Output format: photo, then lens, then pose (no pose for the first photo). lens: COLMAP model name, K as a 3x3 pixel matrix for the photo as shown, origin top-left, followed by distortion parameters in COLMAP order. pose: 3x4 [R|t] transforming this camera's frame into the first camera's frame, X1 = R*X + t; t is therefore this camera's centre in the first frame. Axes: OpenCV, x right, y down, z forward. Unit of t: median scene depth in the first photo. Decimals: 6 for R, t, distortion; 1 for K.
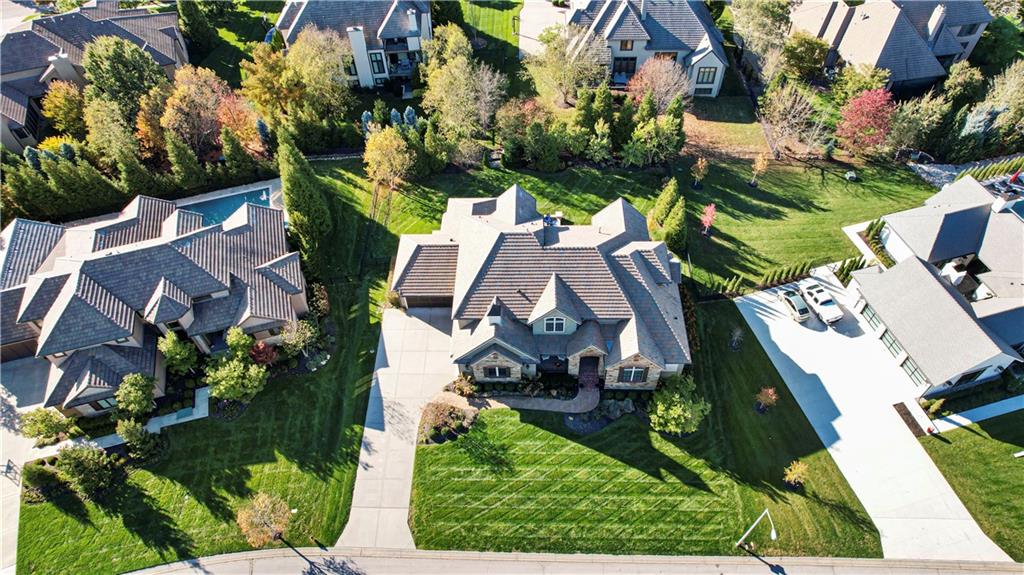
lens RADIAL K [[648.7, 0, 512.0], [0, 648.7, 287.5], [0, 0, 1]] dist [-0.050070, 0.036240]
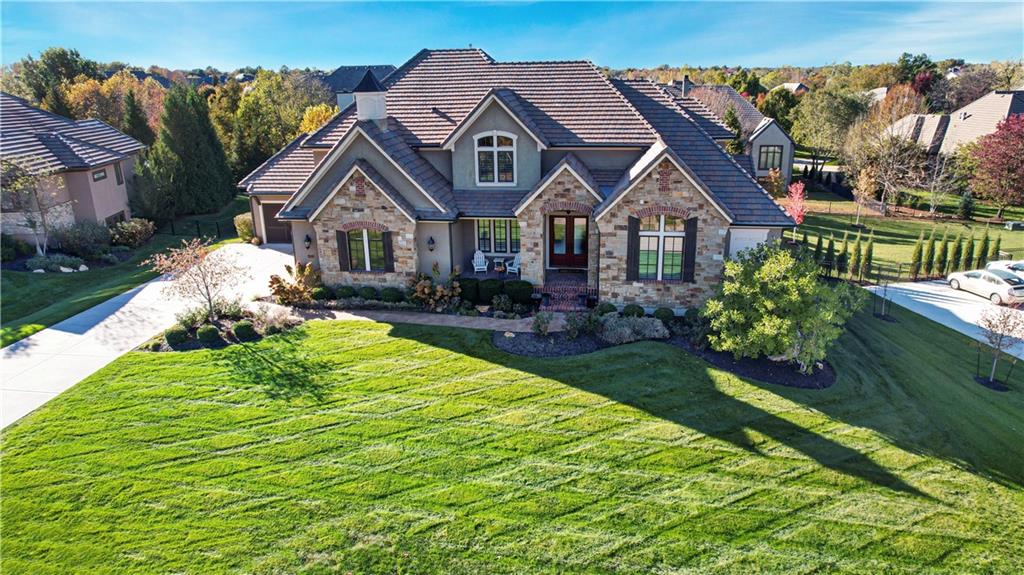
lens RADIAL K [[648.7, 0, 512.0], [0, 648.7, 287.5], [0, 0, 1]] dist [-0.050070, 0.036240]
pose [[0.992315, 0.053459, -0.111596, 0.138824], [-0.104950, 0.841372, -0.530168, 0.399511], [0.065551, 0.537805, 0.840517, 0.649435]]
